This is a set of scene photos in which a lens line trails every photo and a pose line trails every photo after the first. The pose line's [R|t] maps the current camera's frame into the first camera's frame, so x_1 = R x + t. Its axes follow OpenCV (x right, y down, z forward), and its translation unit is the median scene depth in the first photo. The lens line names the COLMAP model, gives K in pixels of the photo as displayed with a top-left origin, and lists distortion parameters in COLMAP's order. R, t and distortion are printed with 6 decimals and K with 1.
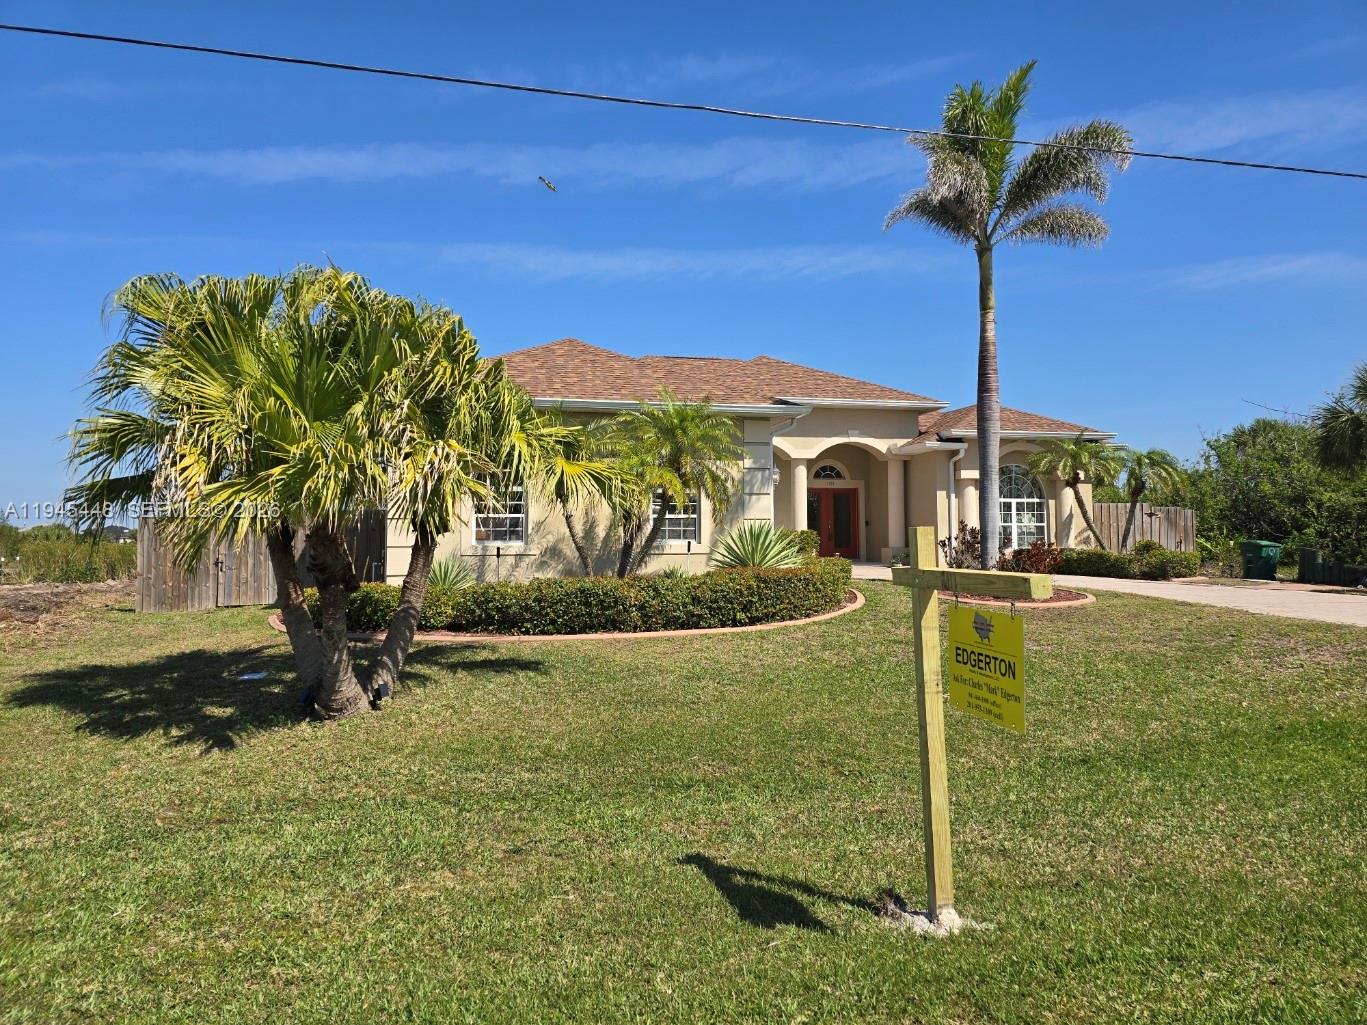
lens RADIAL K [[918.5, 0, 687.8], [0, 918.5, 525.6], [0, 0, 1]] dist [0.052291, -0.045405]
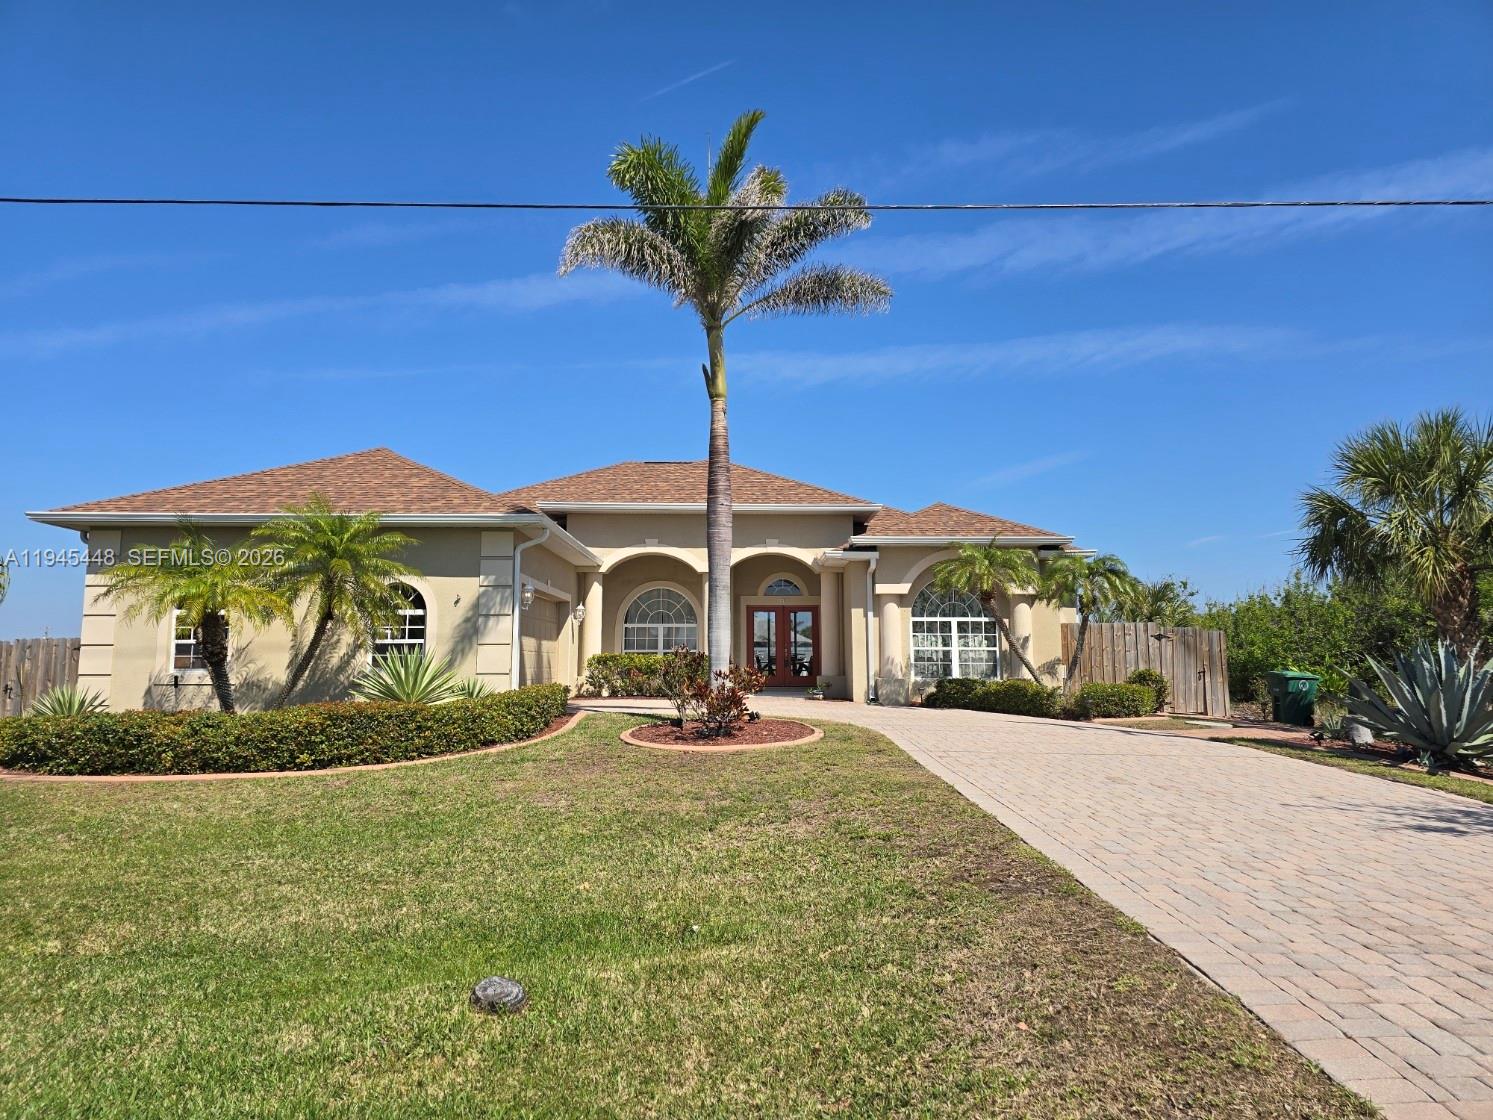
lens RADIAL K [[1003.1, 0, 748.2], [0, 1003.1, 556.1], [0, 0, 1]] dist [0.052291, -0.045405]
pose [[0.975657, -0.019377, -0.218446, 0.369426], [-0.000276, 0.995980, -0.089580, -0.003298], [0.219304, 0.087460, 0.971729, 0.080408]]
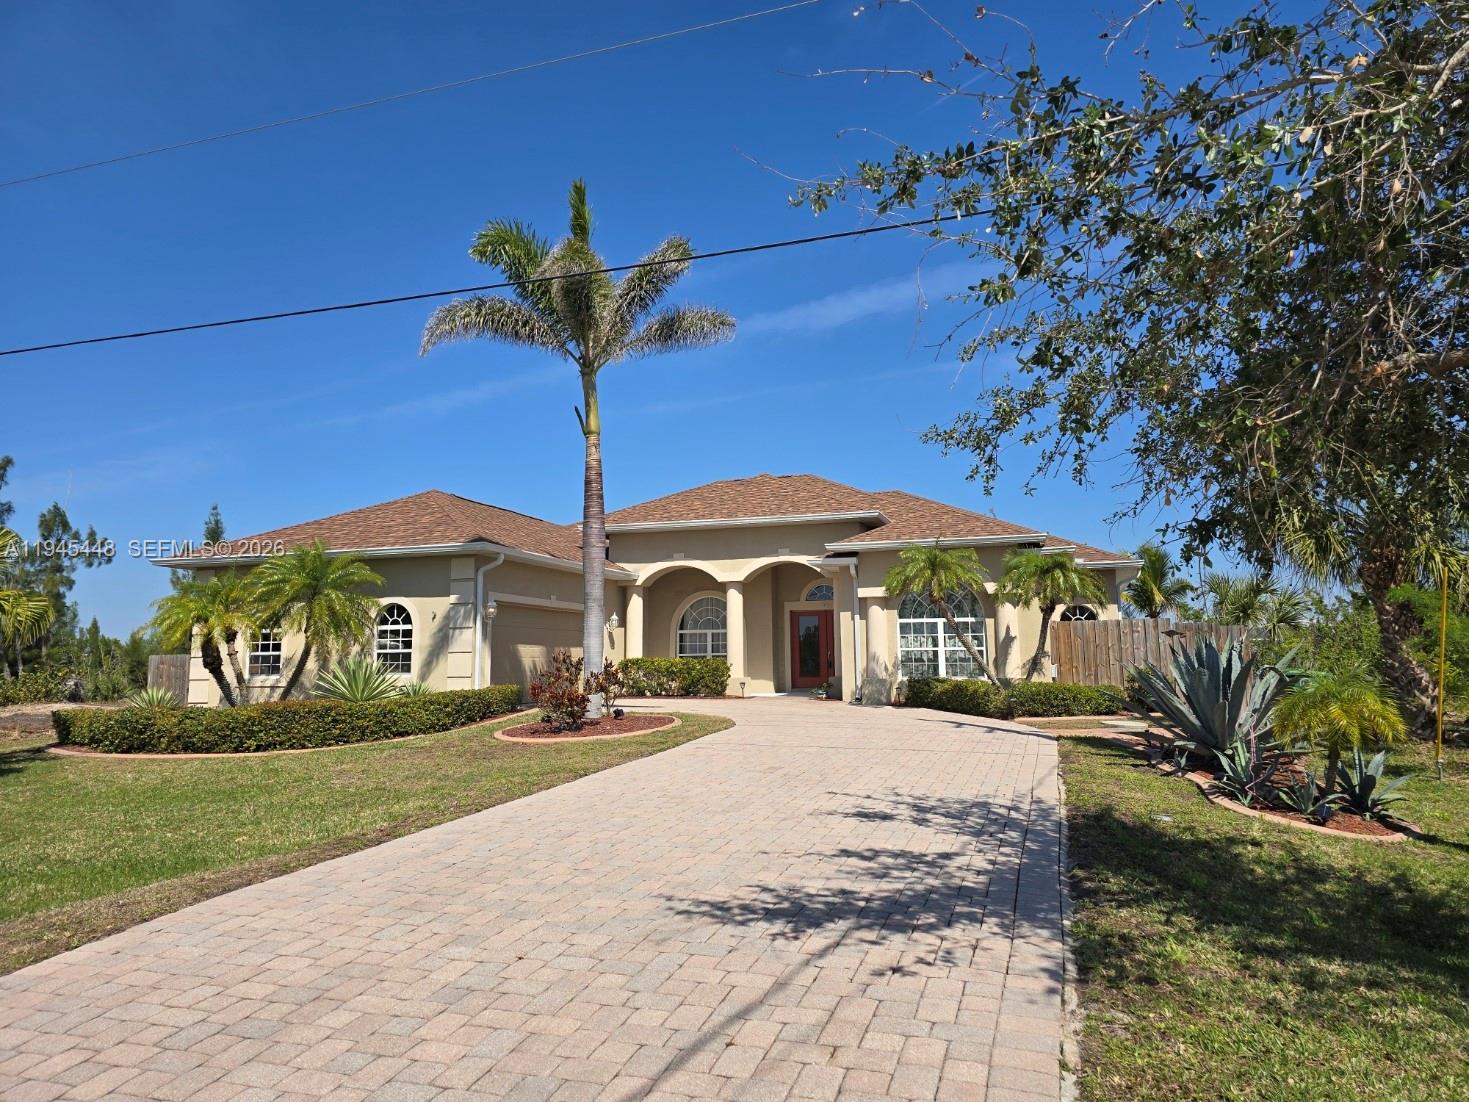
lens RADIAL K [[987.0, 0, 748.4], [0, 987.0, 541.1], [0, 0, 1]] dist [0.052291, -0.045405]
pose [[0.856254, -0.070465, -0.511726, 0.666101], [0.015222, 0.993664, -0.111358, -0.001343], [0.516330, 0.087562, 0.851901, 0.137400]]
